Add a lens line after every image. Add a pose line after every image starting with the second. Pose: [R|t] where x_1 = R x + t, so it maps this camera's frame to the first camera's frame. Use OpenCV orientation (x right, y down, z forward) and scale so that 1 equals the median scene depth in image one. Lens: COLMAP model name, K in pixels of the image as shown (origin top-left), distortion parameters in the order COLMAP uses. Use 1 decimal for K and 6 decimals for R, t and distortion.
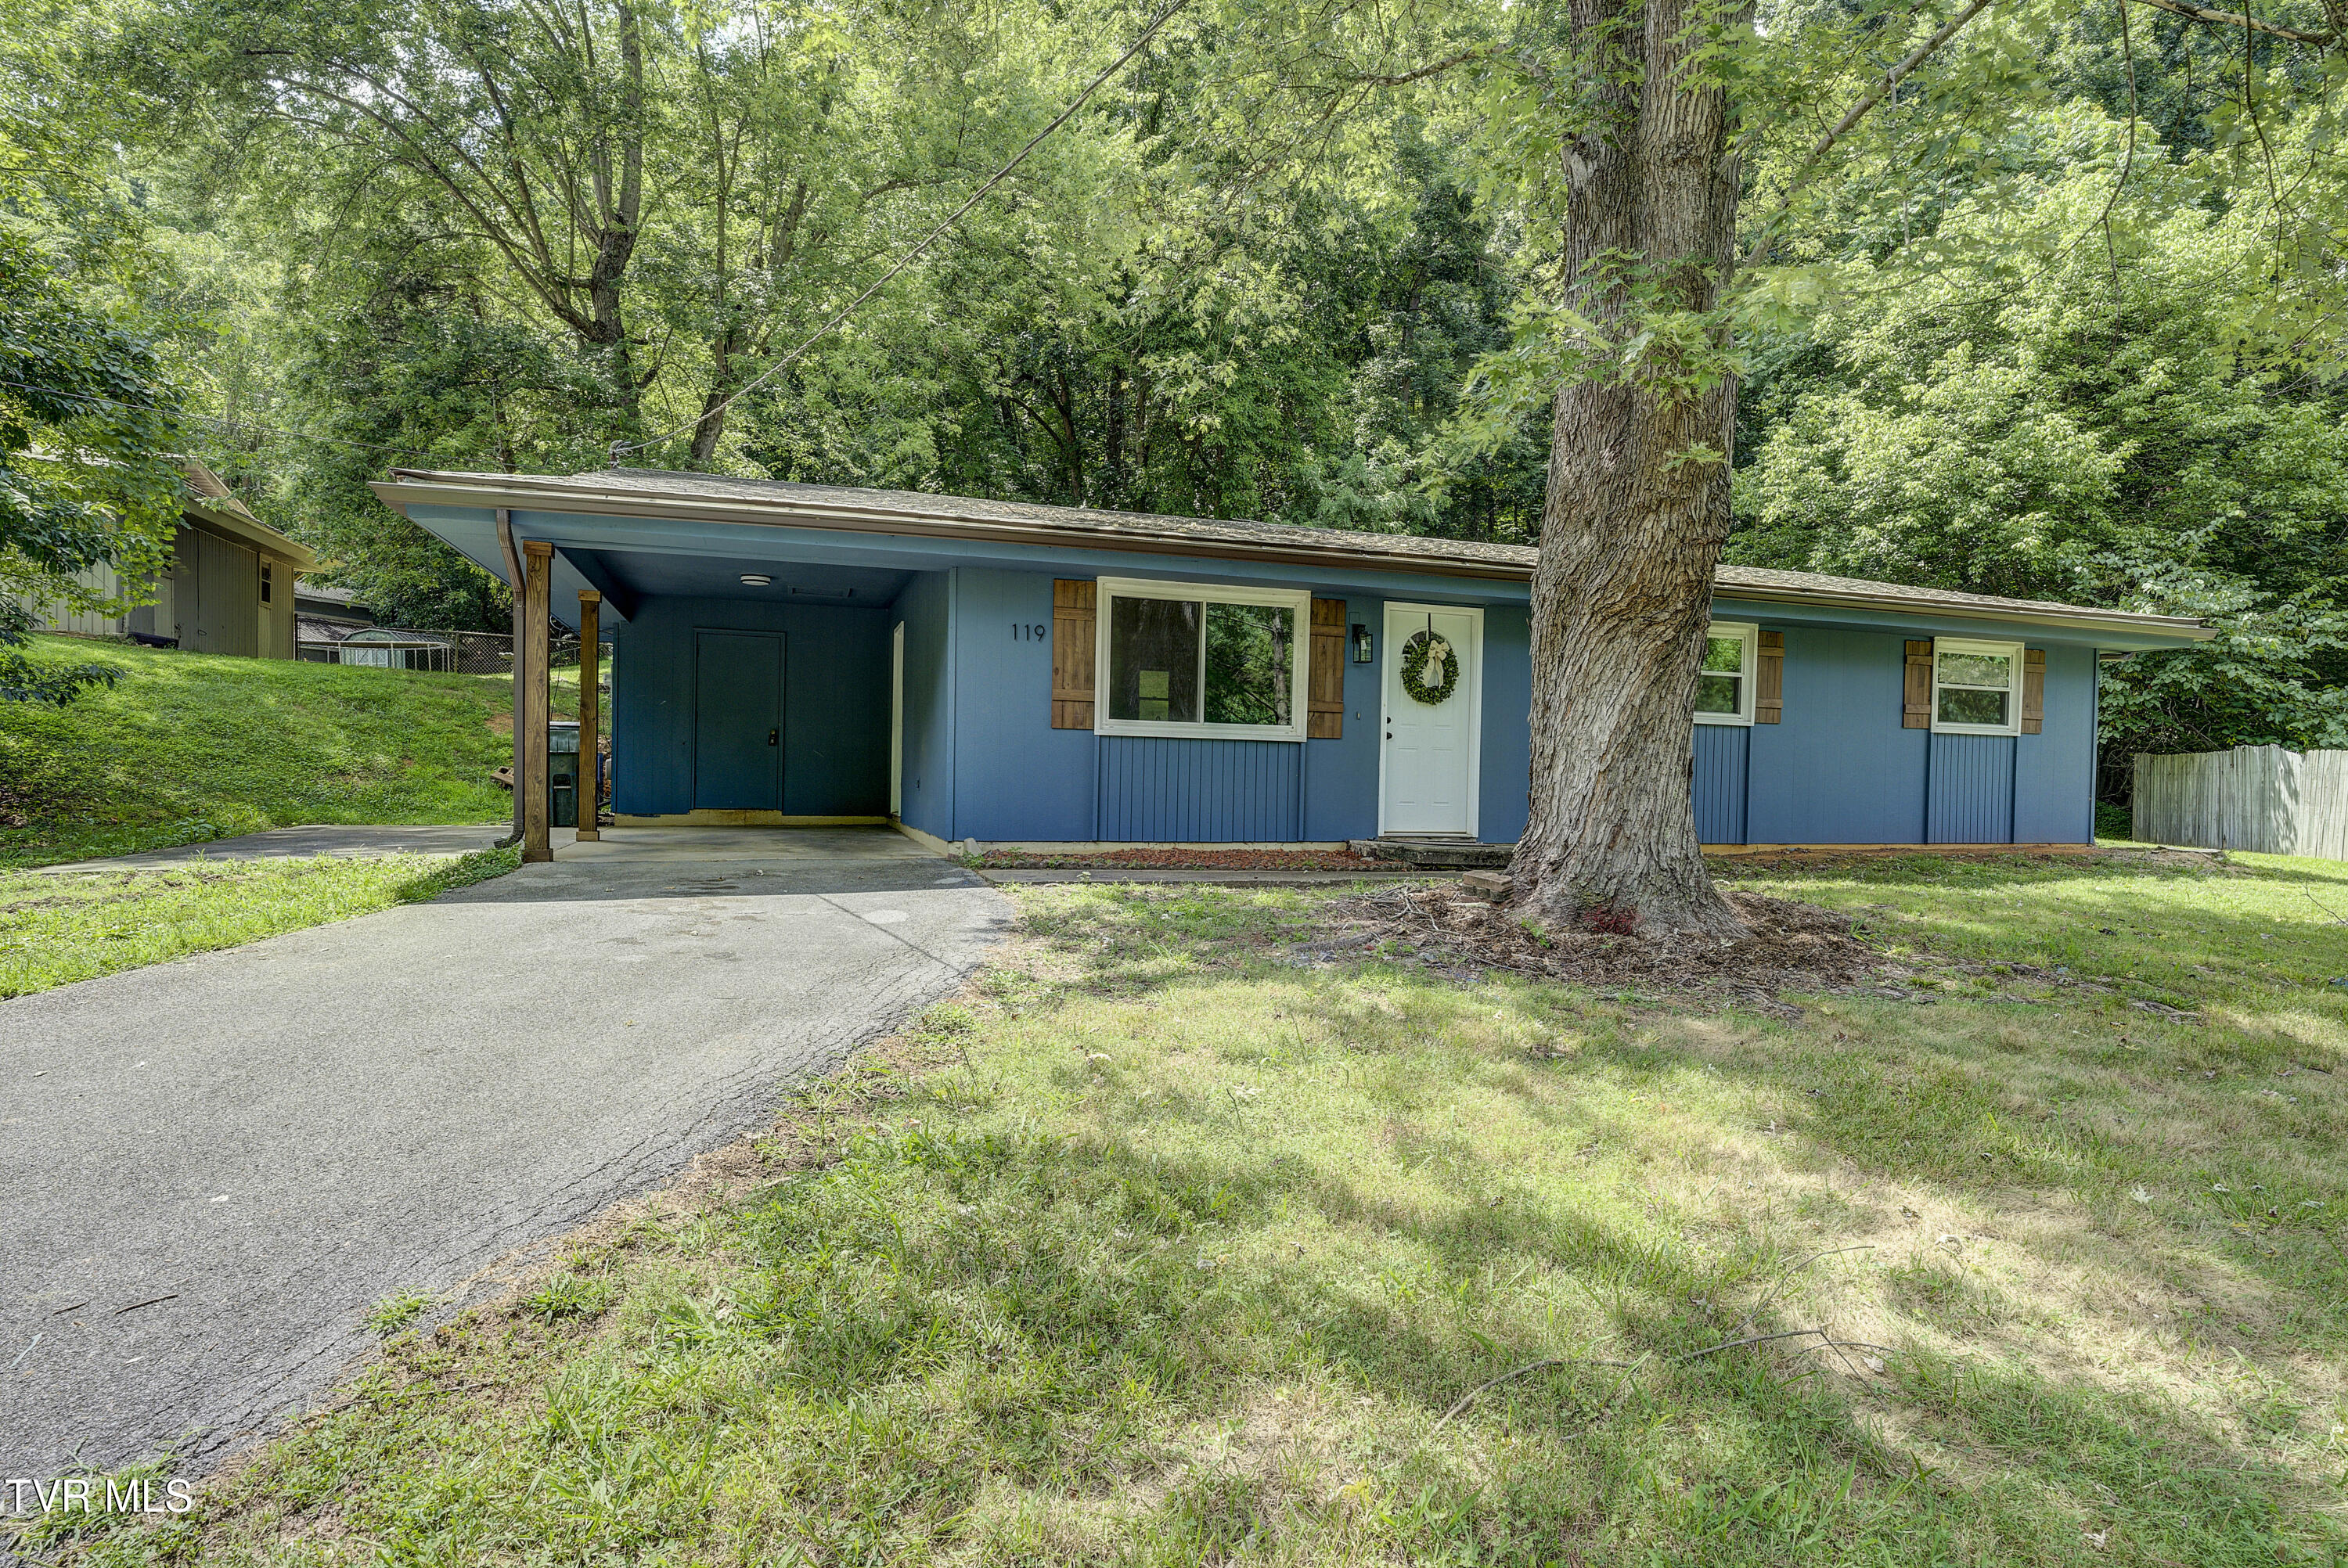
lens RADIAL K [[1227.7, 0, 1163.1], [0, 1227.7, 788.3], [0, 0, 1]] dist [0.000209, -0.000246]
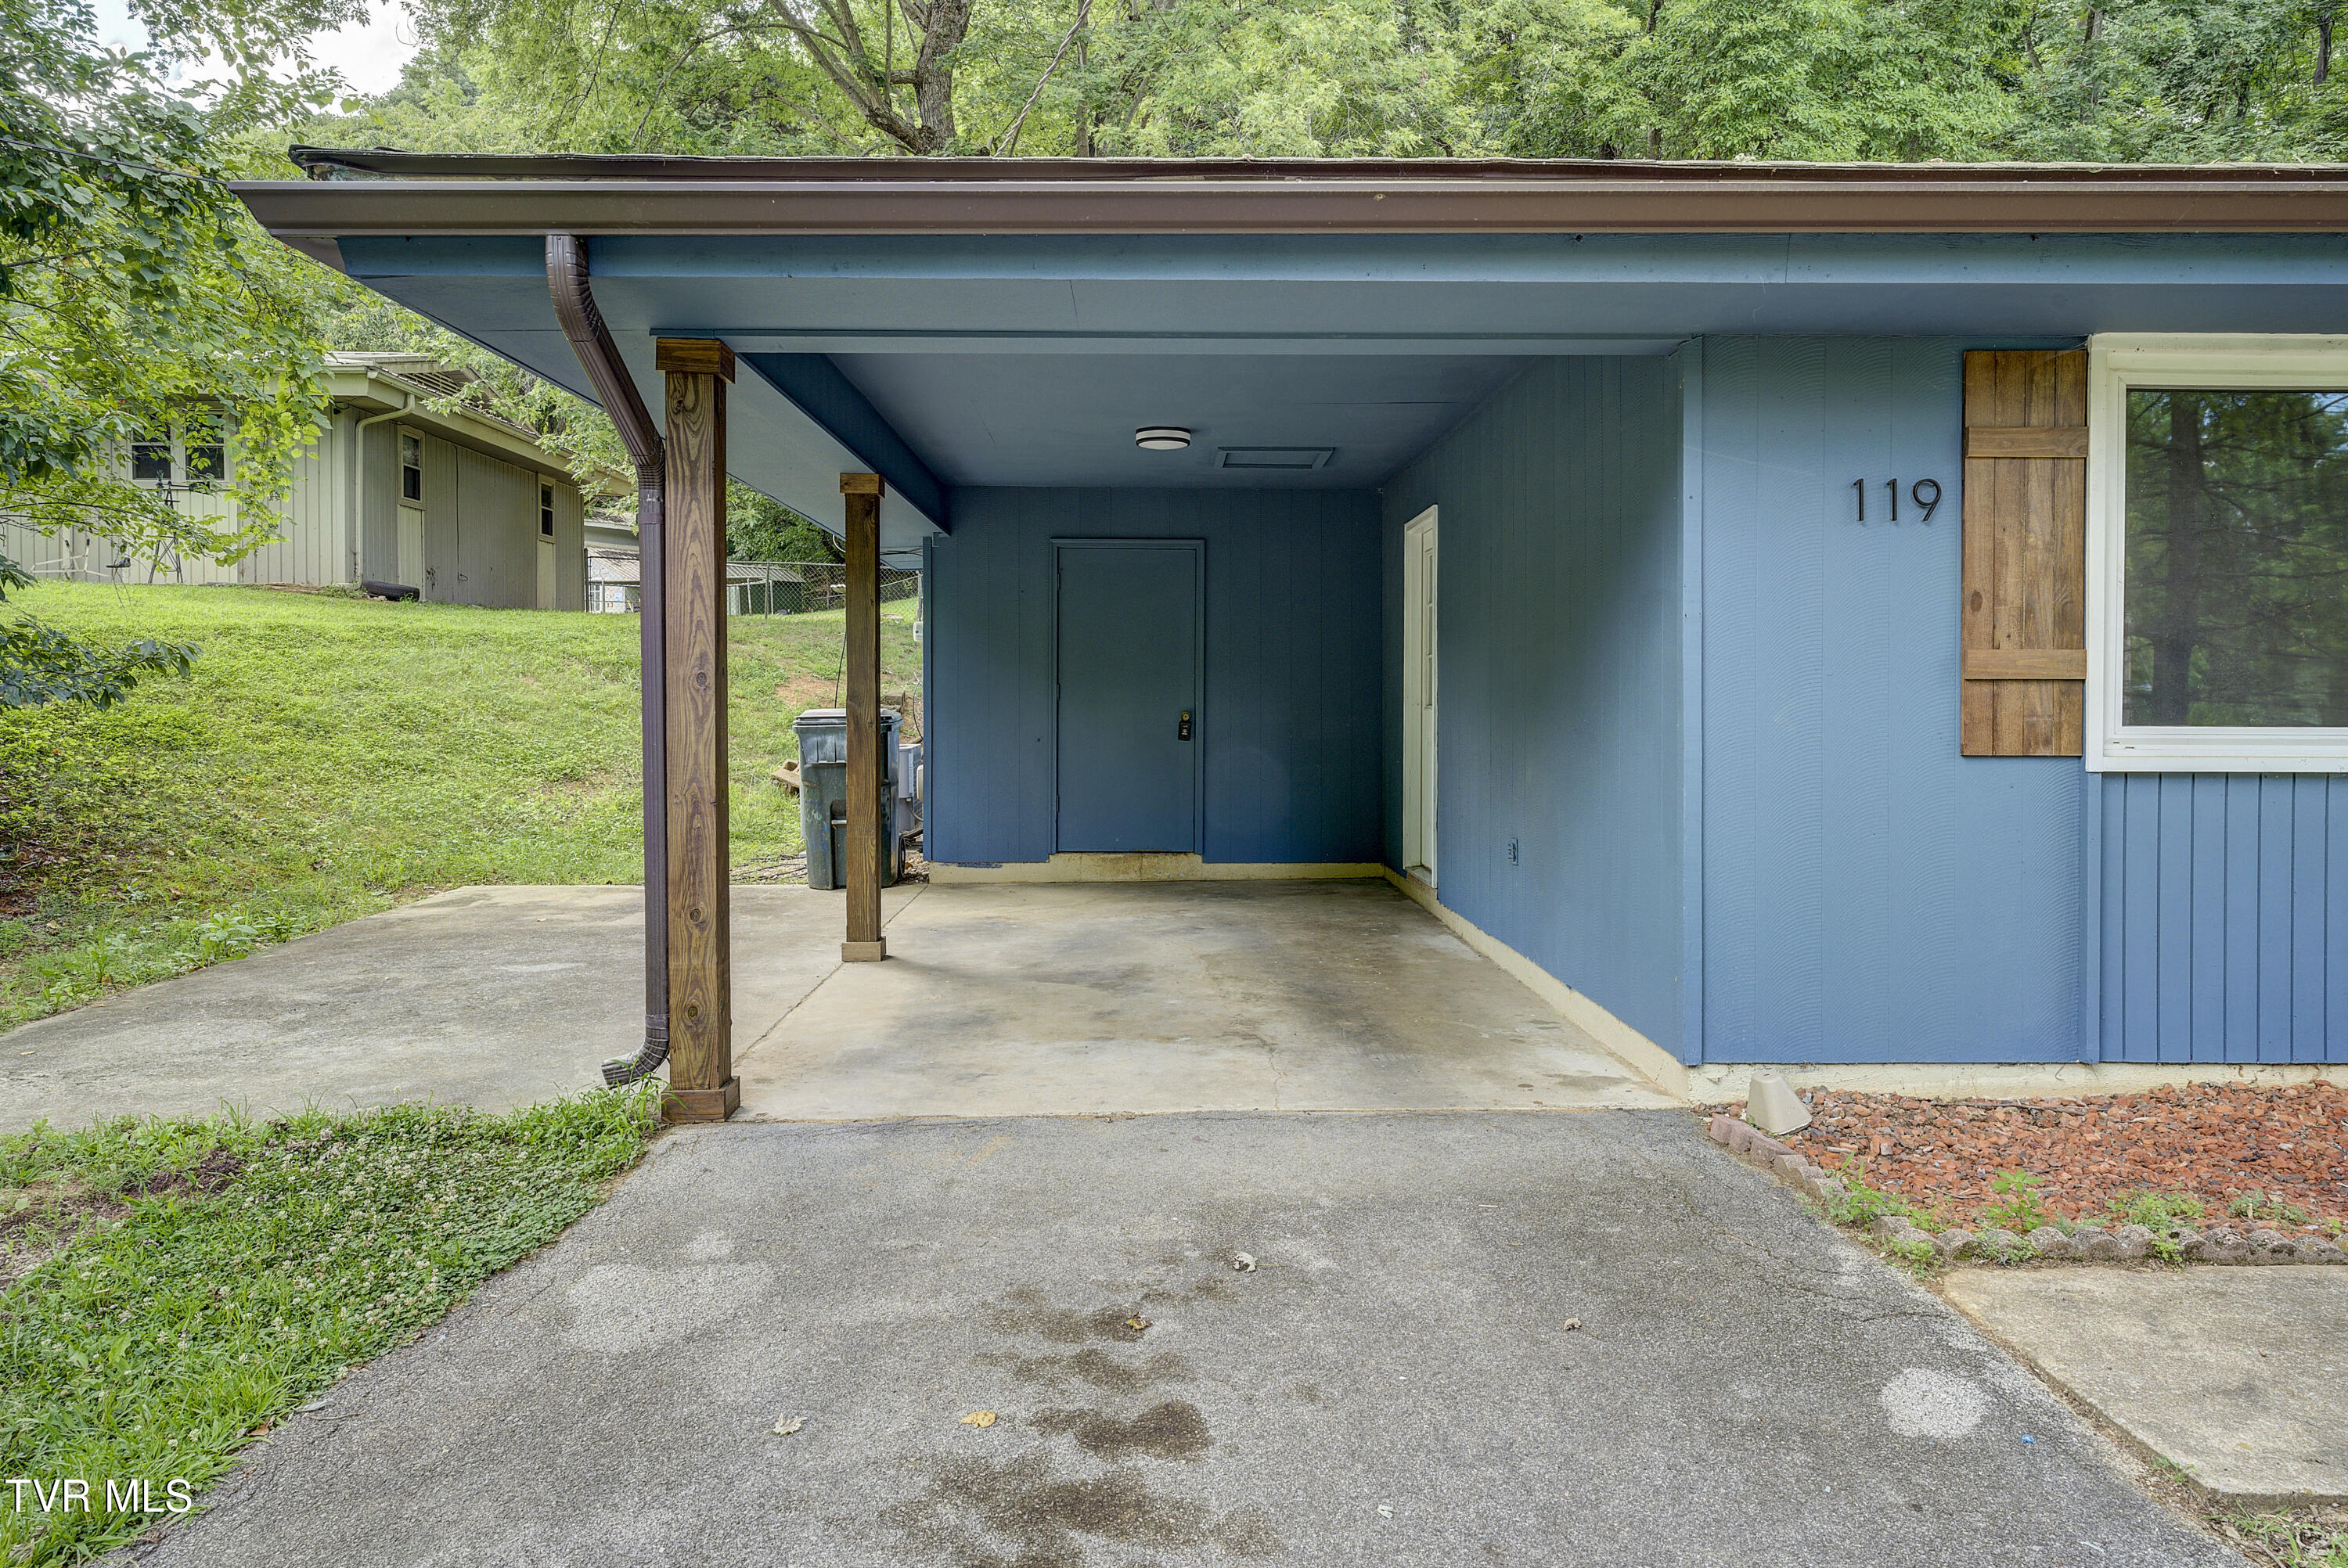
lens RADIAL K [[1460.9, 0, 1162.5], [0, 1460.9, 711.3], [0, 0, 1]] dist [0.015581, 0.000387]
pose [[0.957573, -0.014470, -0.287828, -0.160512], [0.012637, 0.999886, -0.008226, -0.051156], [0.287914, 0.004239, 0.957647, 0.422041]]
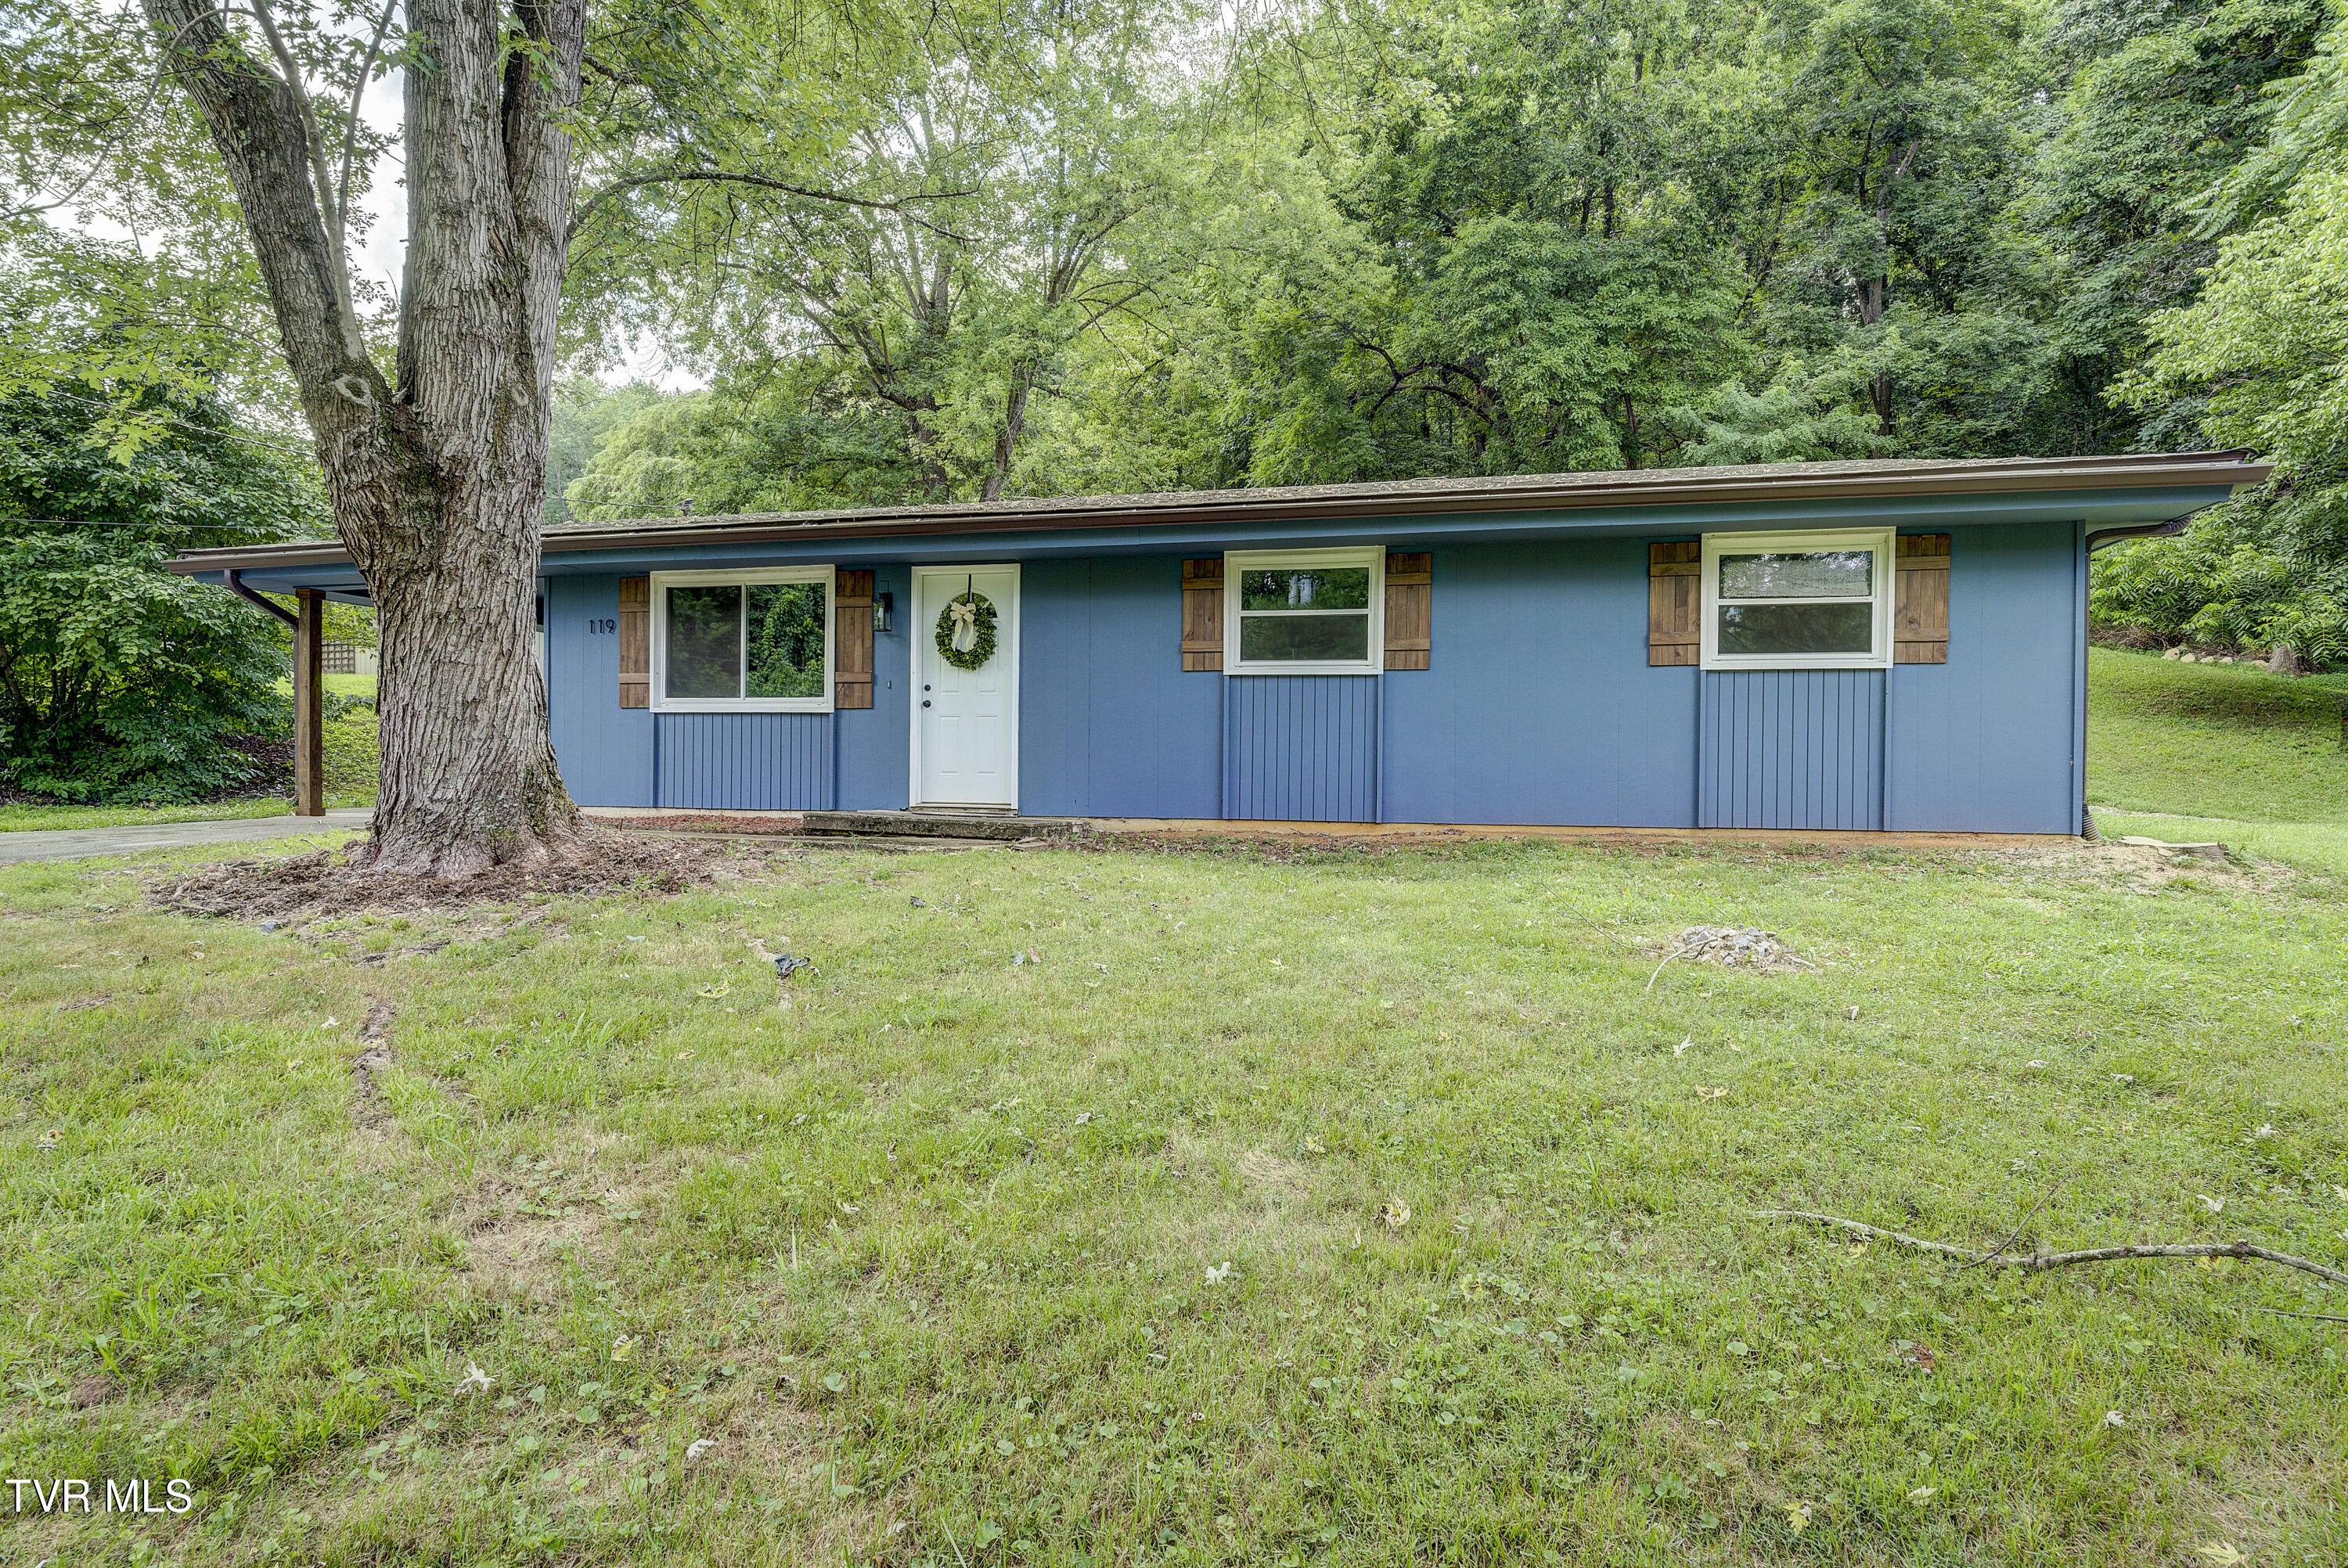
lens RADIAL K [[1227.7, 0, 1174.3], [0, 1227.7, 789.0], [0, 0, 1]] dist [0.000209, -0.000246]
pose [[0.843483, -0.005256, -0.537130, 0.798327], [0.000666, 0.999962, -0.008740, 0.030817], [0.537155, 0.007014, 0.843454, 0.256708]]
